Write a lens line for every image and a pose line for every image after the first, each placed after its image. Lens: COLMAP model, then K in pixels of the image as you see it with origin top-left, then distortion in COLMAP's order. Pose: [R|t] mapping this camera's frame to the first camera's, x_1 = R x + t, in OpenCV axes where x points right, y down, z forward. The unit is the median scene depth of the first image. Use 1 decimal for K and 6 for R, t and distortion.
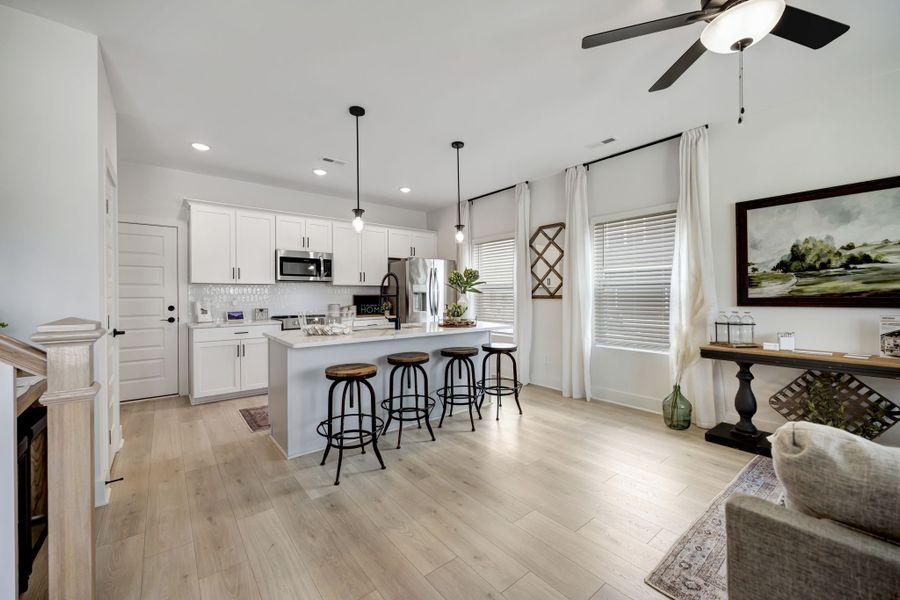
lens RADIAL K [[369.9, 0, 444.4], [0, 369.9, 297.6], [0, 0, 1]] dist [0.001152, 0.000279]
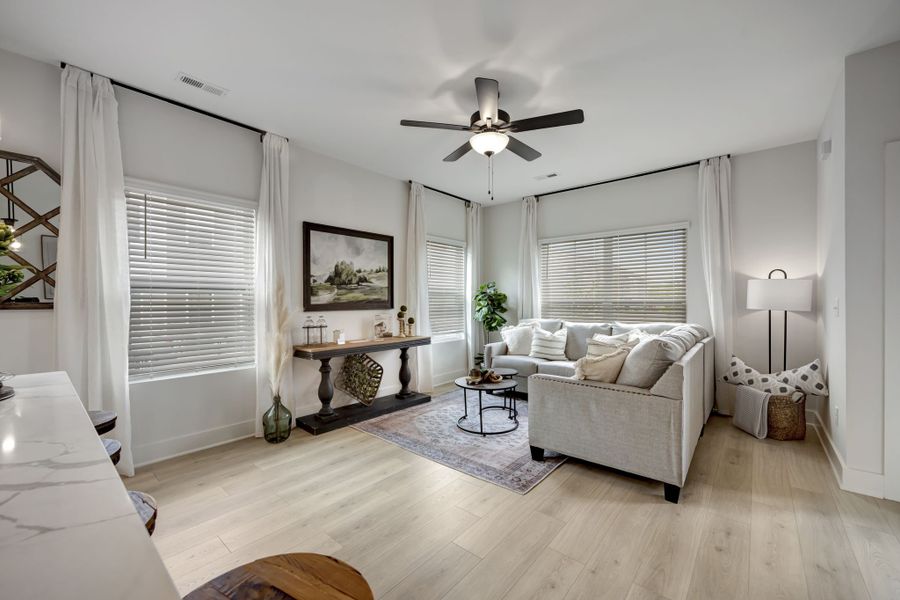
lens RADIAL K [[369.9, 0, 447.4], [0, 369.9, 303.3], [0, 0, 1]] dist [0.001152, 0.000279]
pose [[-0.215376, 0.005650, 0.976515, -0.388270], [0.014614, 0.999890, -0.002562, 0.005831], [-0.976422, 0.013719, -0.215435, 0.753499]]
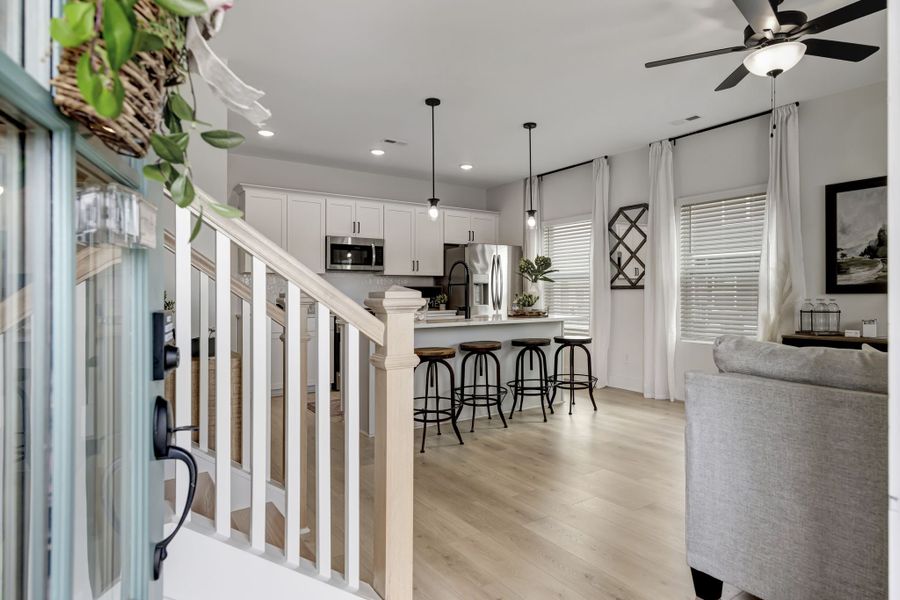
lens RADIAL K [[520.3, 0, 454.1], [0, 520.3, 309.7], [0, 0, 1]] dist [0.004934, -0.000475]
pose [[0.996902, 0.002743, -0.078607, -0.055544], [-0.000638, 0.999641, 0.026799, 0.026568], [0.078653, -0.026666, 0.996545, -0.387211]]
